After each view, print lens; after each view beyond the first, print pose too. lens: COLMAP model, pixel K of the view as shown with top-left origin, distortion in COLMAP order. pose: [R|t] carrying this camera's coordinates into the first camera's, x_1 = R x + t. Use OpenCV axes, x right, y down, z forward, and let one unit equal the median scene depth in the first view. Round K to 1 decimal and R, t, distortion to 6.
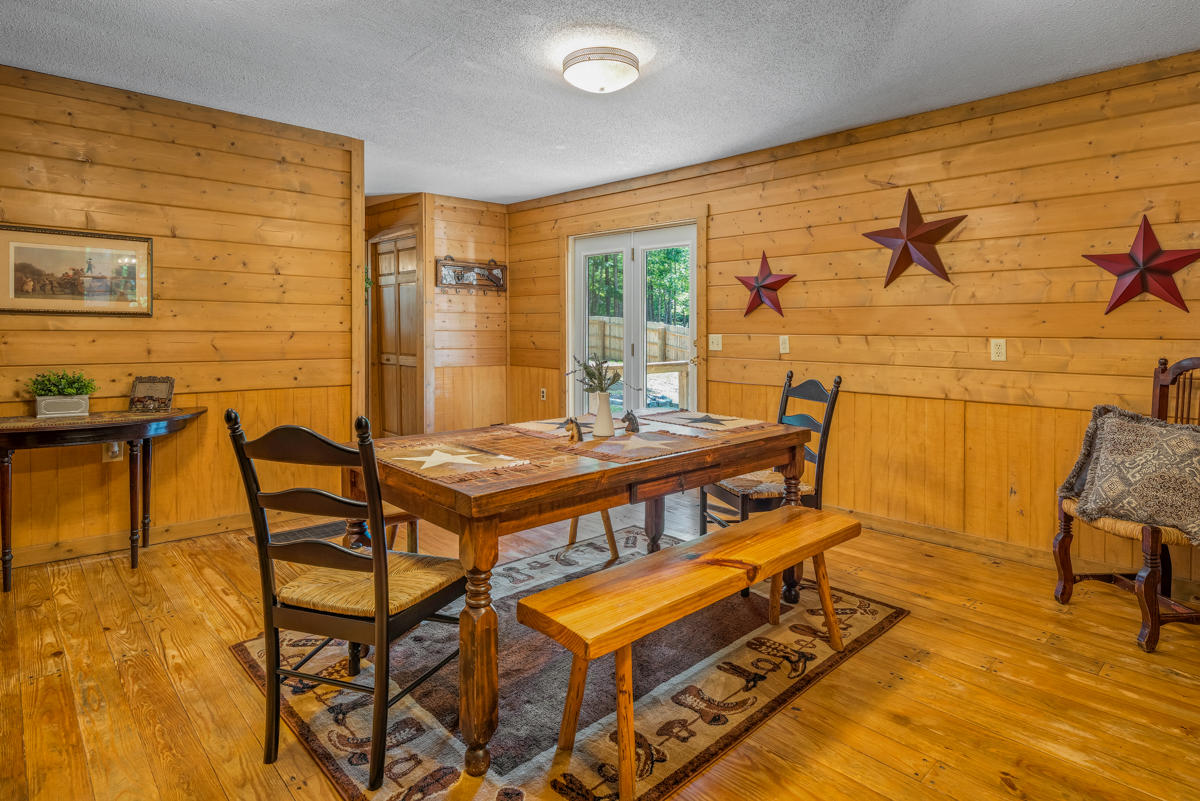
lens RADIAL K [[652.0, 0, 598.9], [0, 652.0, 346.8], [0, 0, 1]] dist [-0.006860, 0.000851]
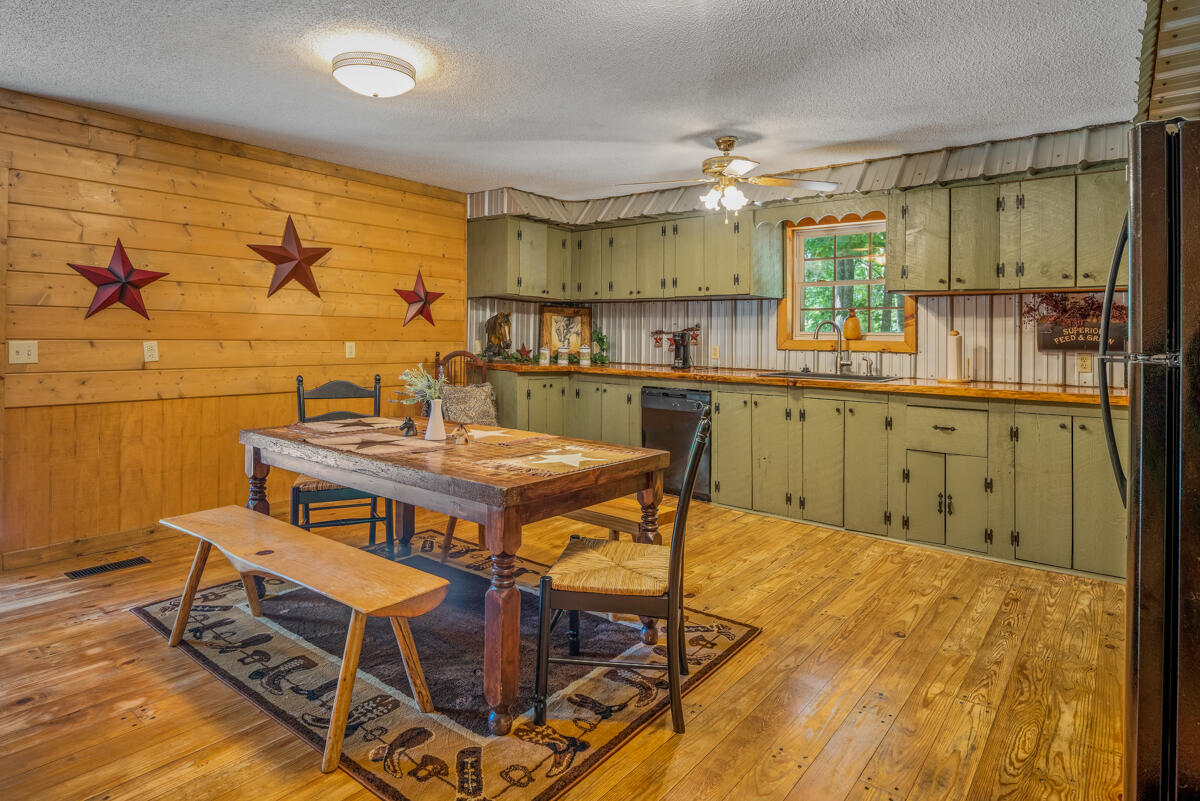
lens RADIAL K [[652.0, 0, 599.7], [0, 652.0, 336.4], [0, 0, 1]] dist [-0.006860, 0.000851]
pose [[-0.156731, 0.002162, 0.987639, -0.702931], [0.024818, 0.999690, 0.001750, -0.011469], [-0.987329, 0.024785, -0.156736, 0.581933]]
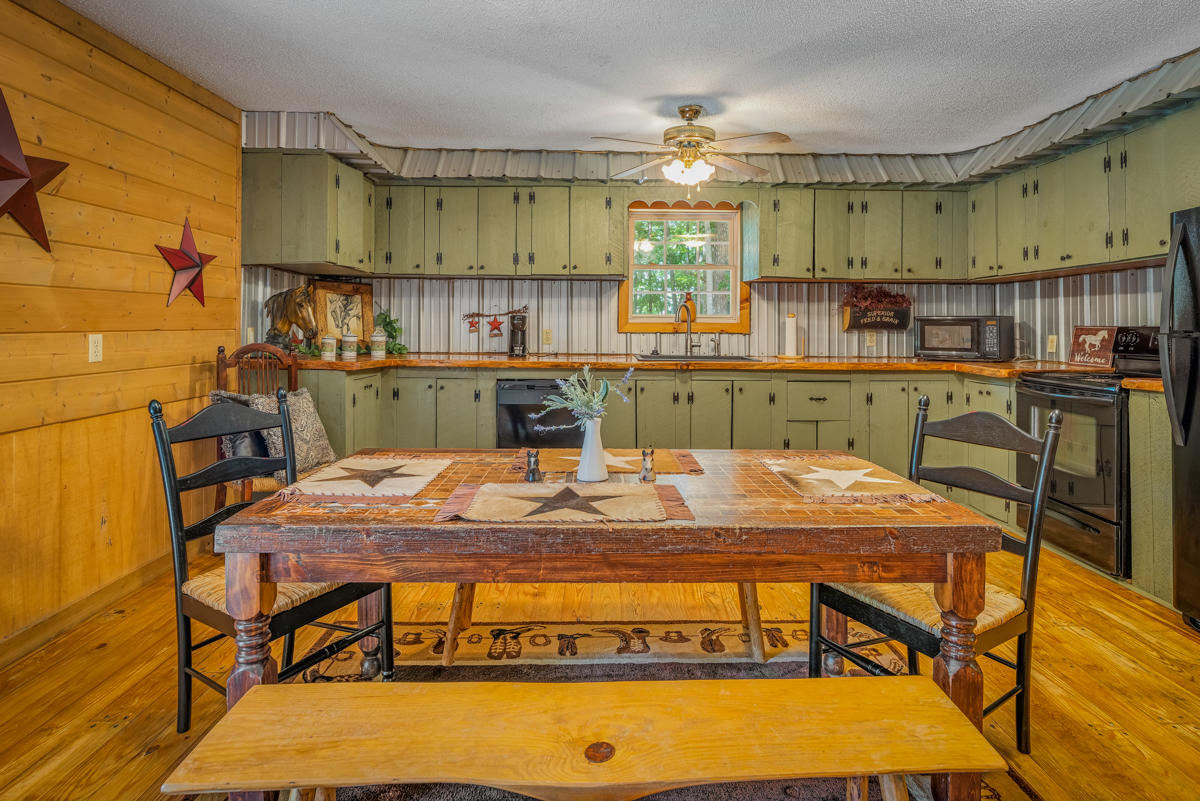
lens RADIAL K [[652.0, 0, 602.7], [0, 652.0, 316.2], [0, 0, 1]] dist [-0.006860, 0.000851]
pose [[-0.741915, 0.005793, 0.670469, -0.304029], [0.023122, 0.999589, 0.016949, -0.027724], [-0.670095, 0.028077, -0.741744, 0.982446]]
